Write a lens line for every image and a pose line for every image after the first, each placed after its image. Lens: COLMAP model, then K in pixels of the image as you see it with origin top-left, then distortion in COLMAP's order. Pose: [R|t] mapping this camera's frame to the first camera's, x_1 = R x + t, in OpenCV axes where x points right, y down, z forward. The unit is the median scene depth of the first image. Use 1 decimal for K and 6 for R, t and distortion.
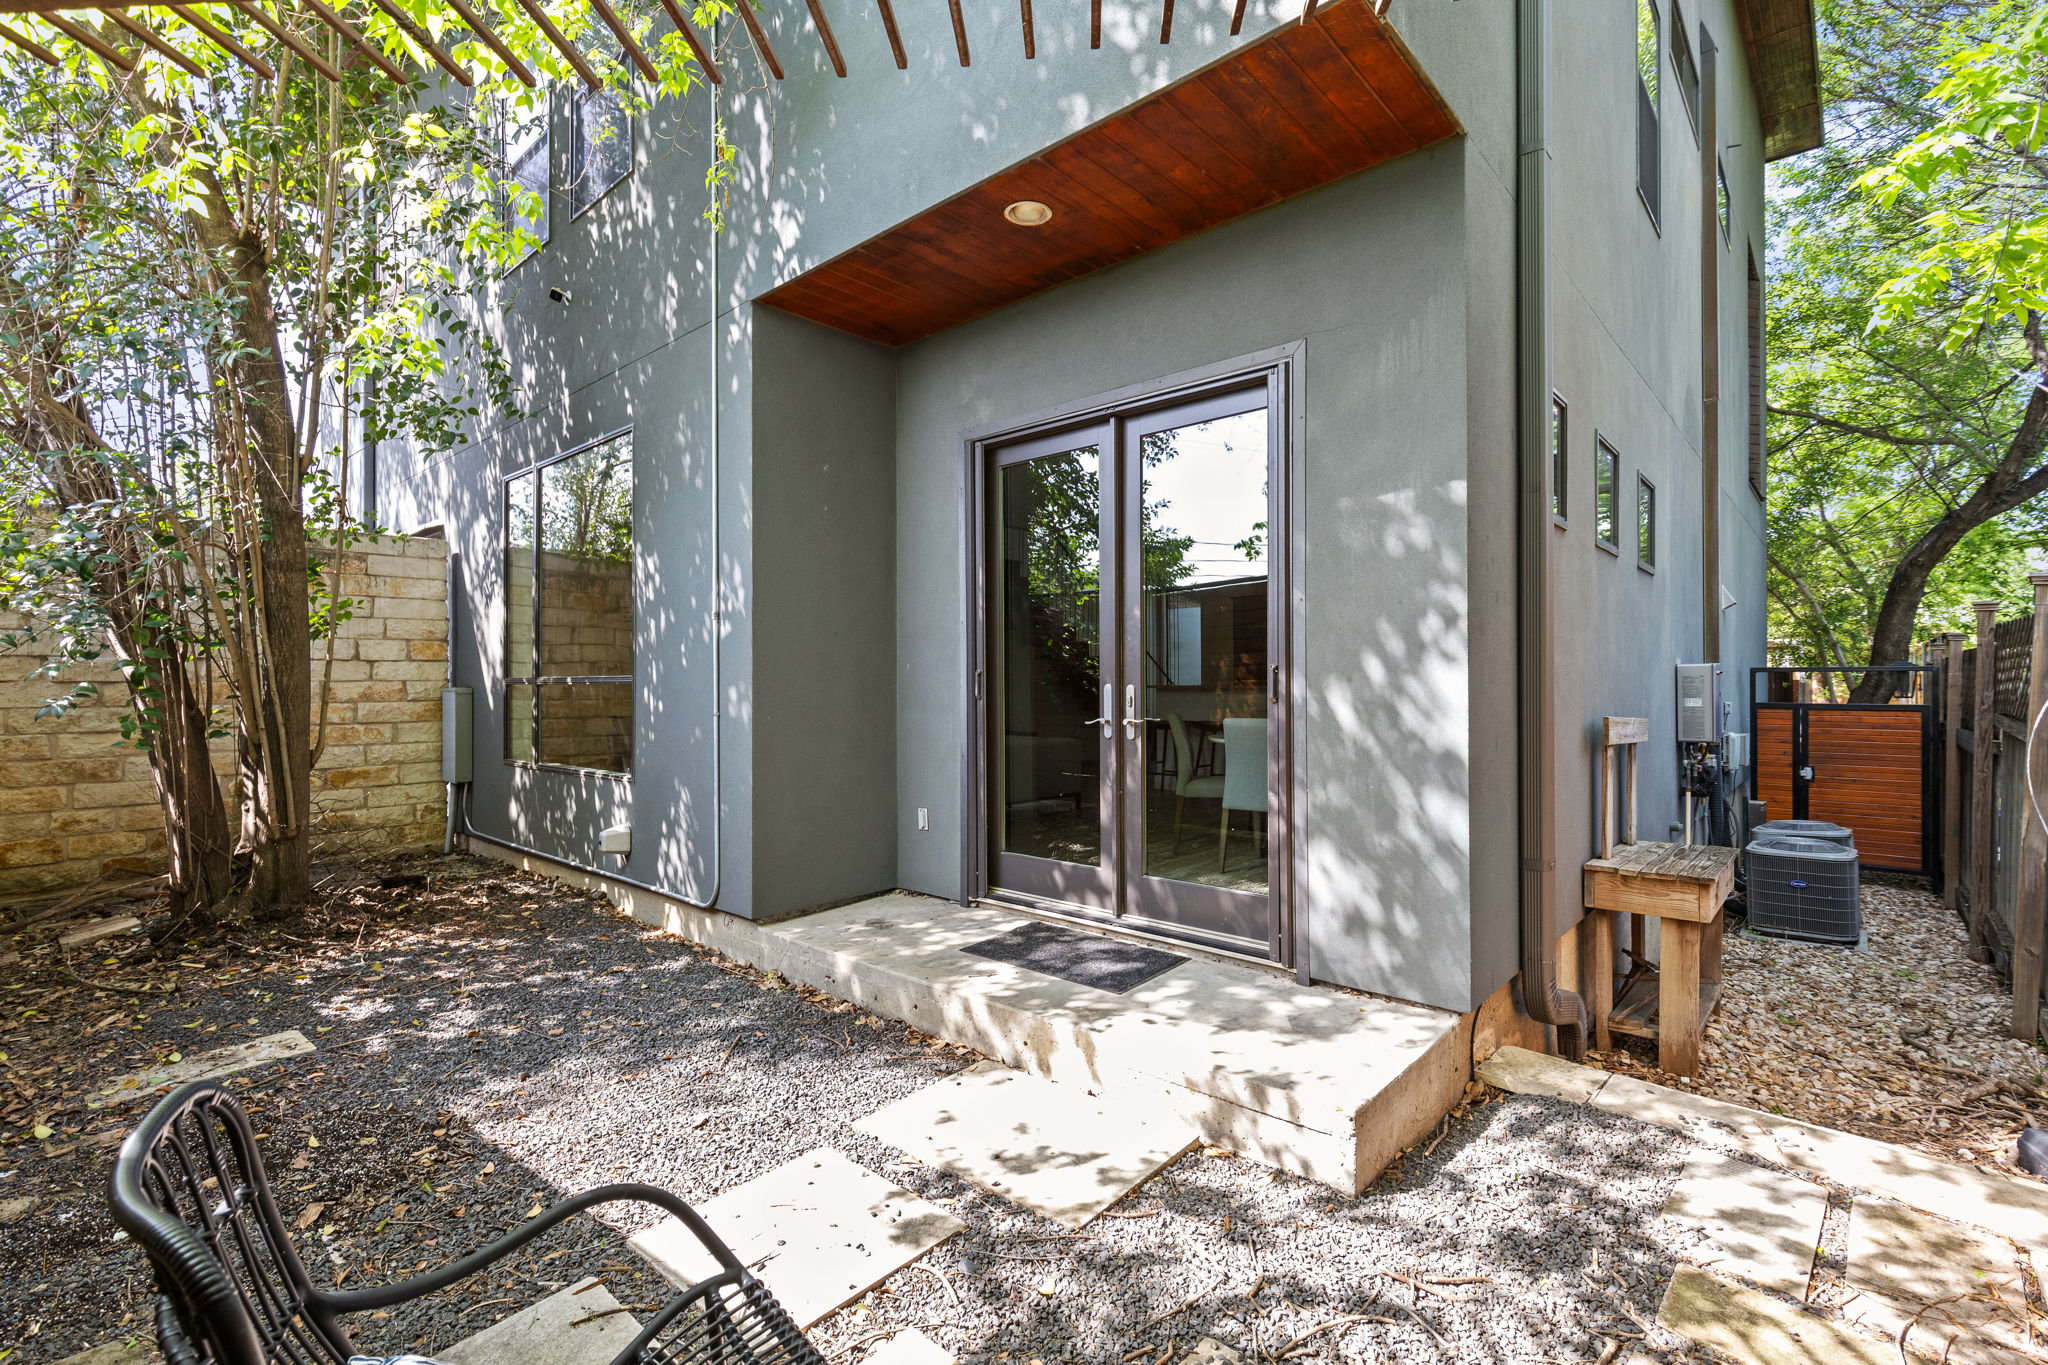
lens RADIAL K [[931.7, 0, 1029.4], [0, 931.7, 682.3], [0, 0, 1]] dist [0.014443, -0.000944]
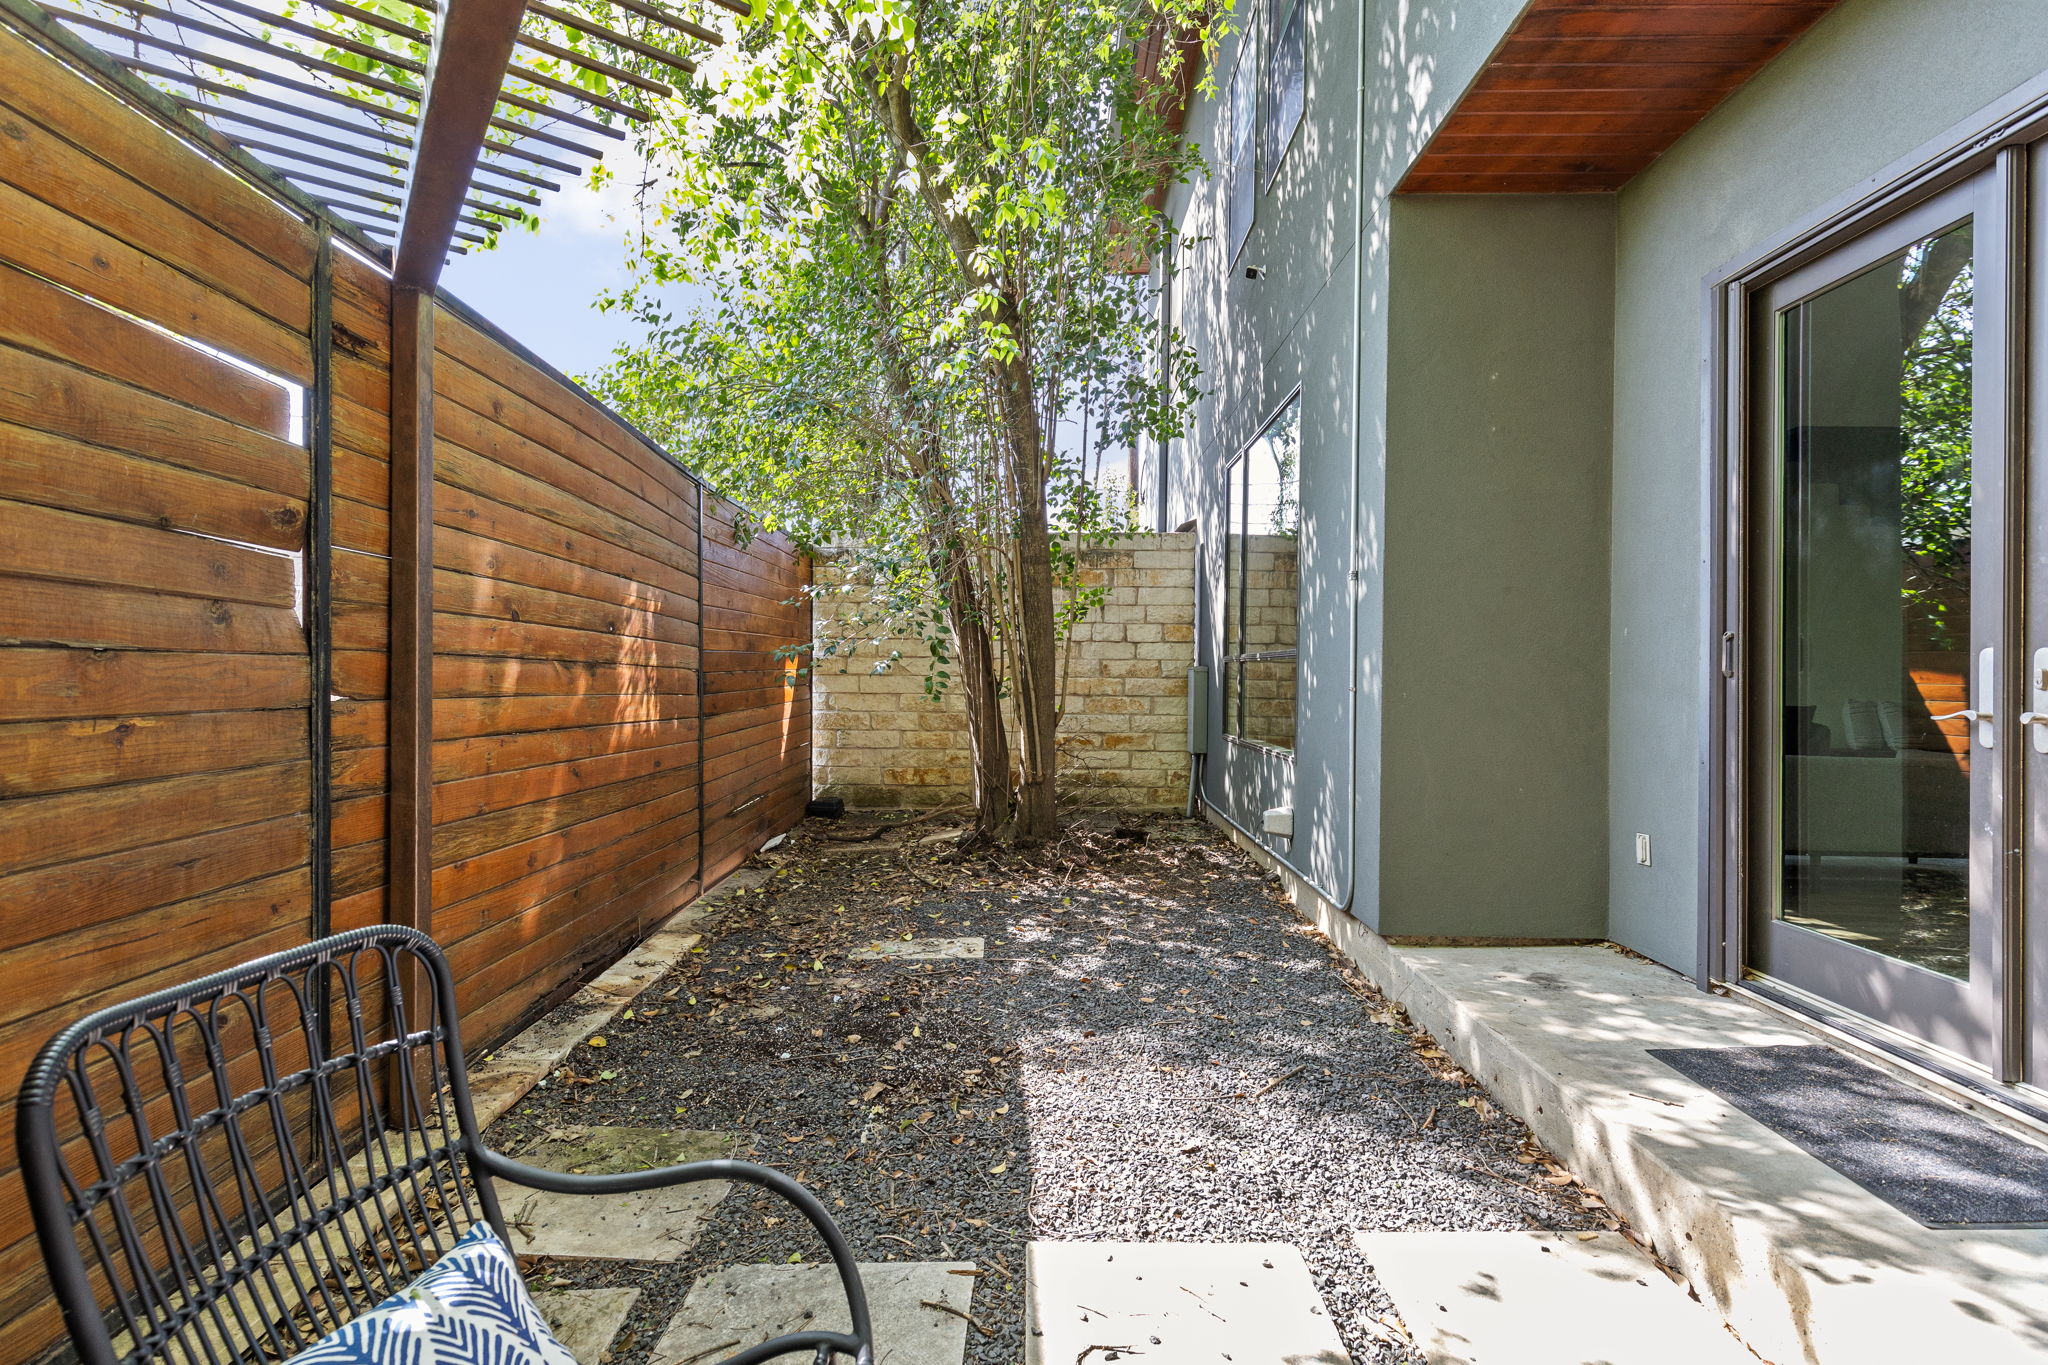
lens RADIAL K [[938.5, 0, 1017.0], [0, 938.5, 668.3], [0, 0, 1]] dist [0.011585, -0.001375]
pose [[0.651334, 0.007453, -0.758755, 0.134451], [-0.014583, 0.999890, -0.002698, 0.023281], [0.758651, 0.012822, 0.651371, 0.210790]]
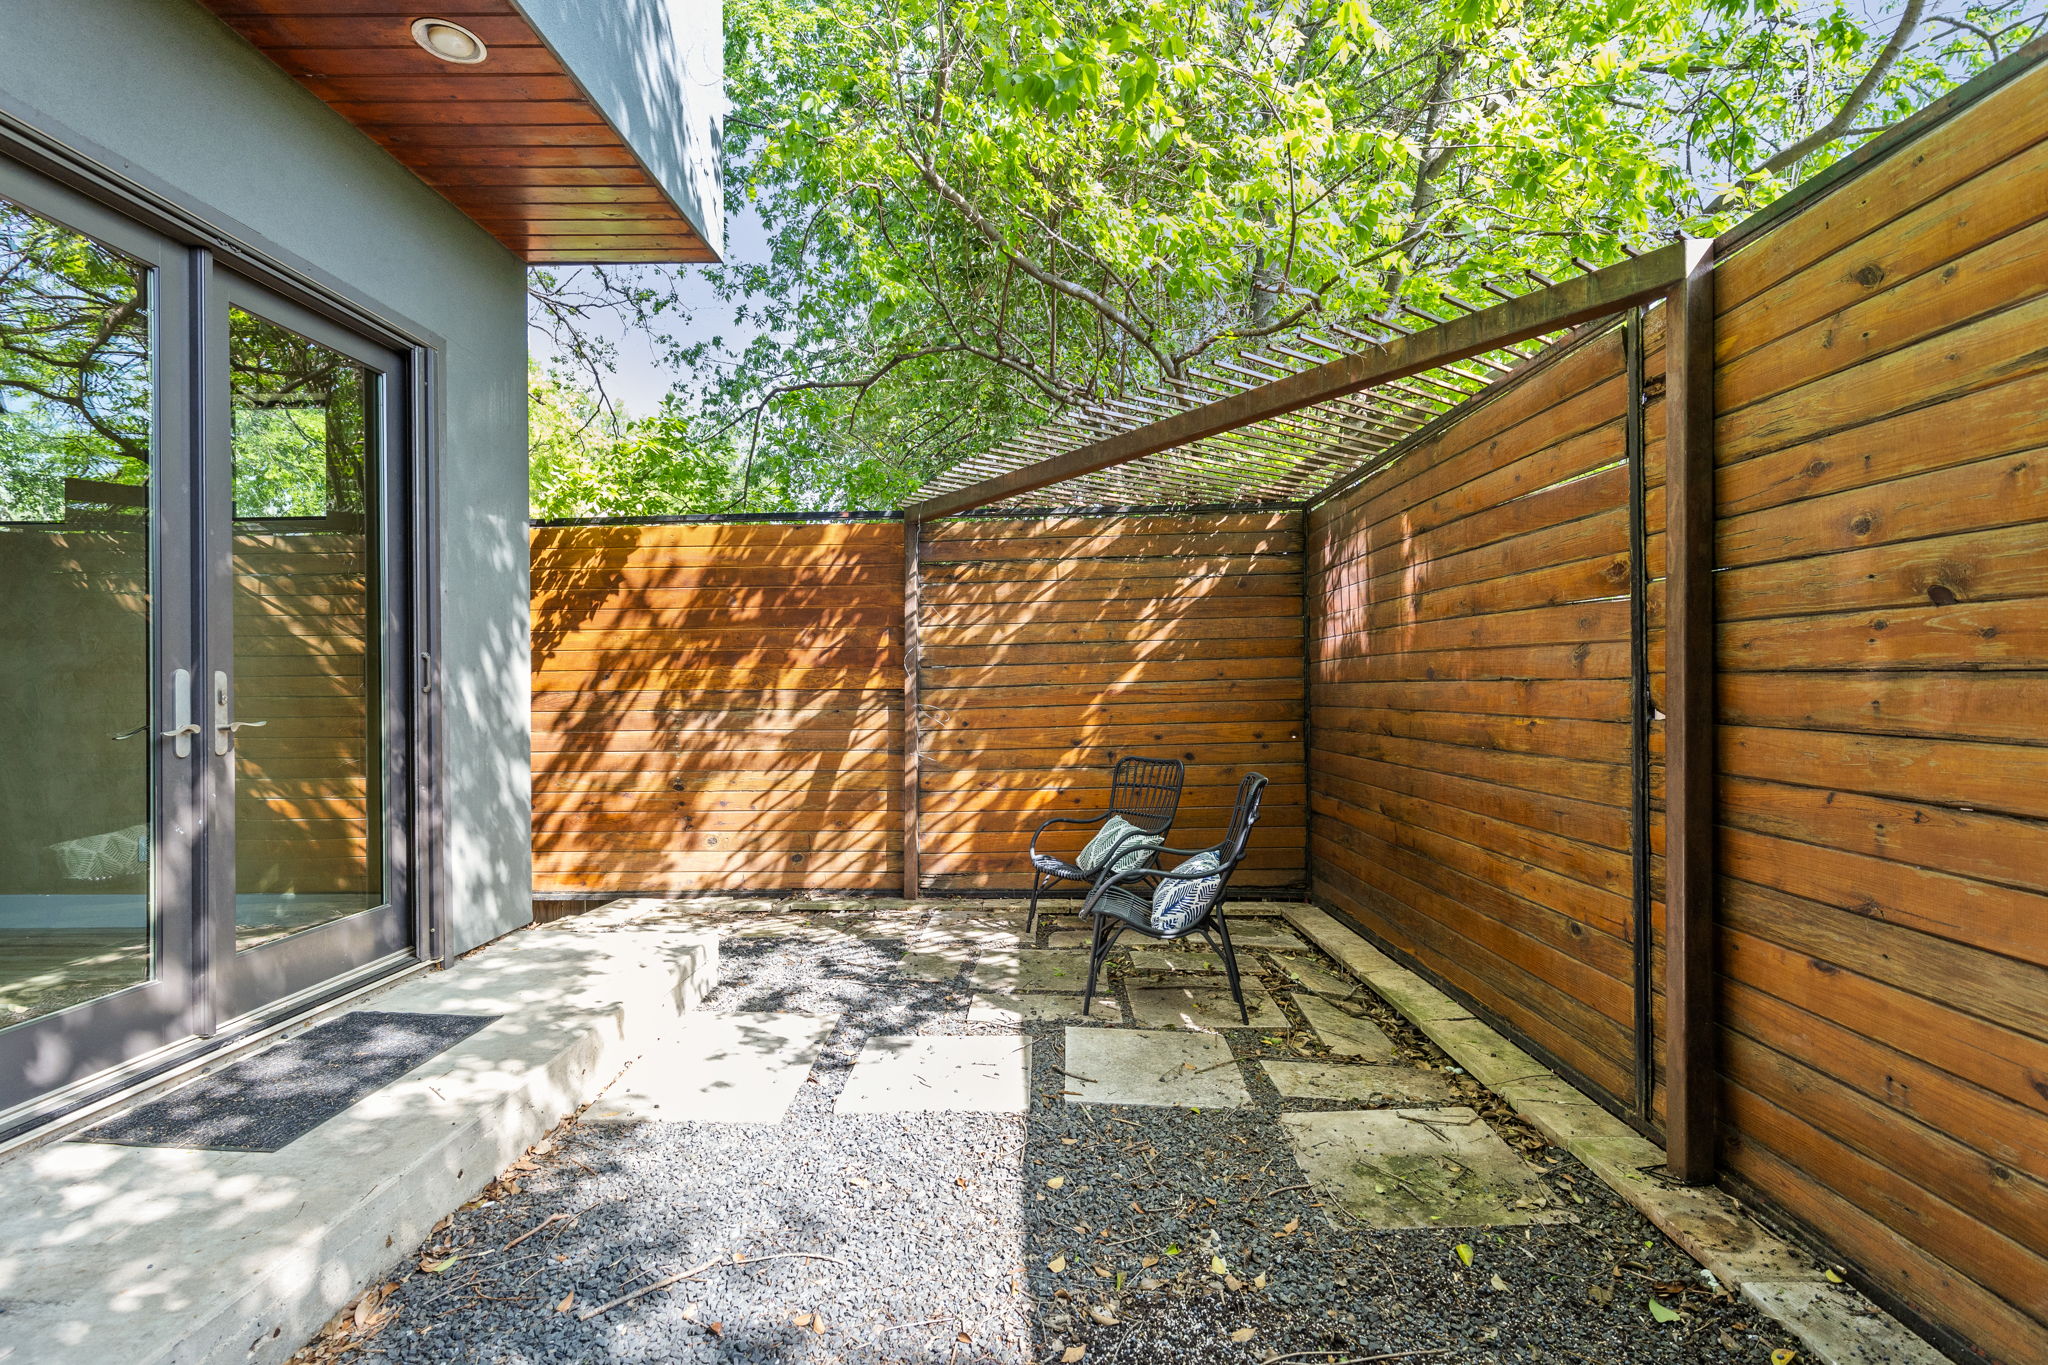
lens RADIAL K [[931.7, 0, 1029.4], [0, 931.7, 682.3], [0, 0, 1]] dist [0.014443, -0.000944]
pose [[-0.646076, 0.014207, 0.763141, -0.742251], [0.013417, 0.999884, -0.007255, 0.021665], [-0.763155, 0.005552, -0.646191, 0.964510]]
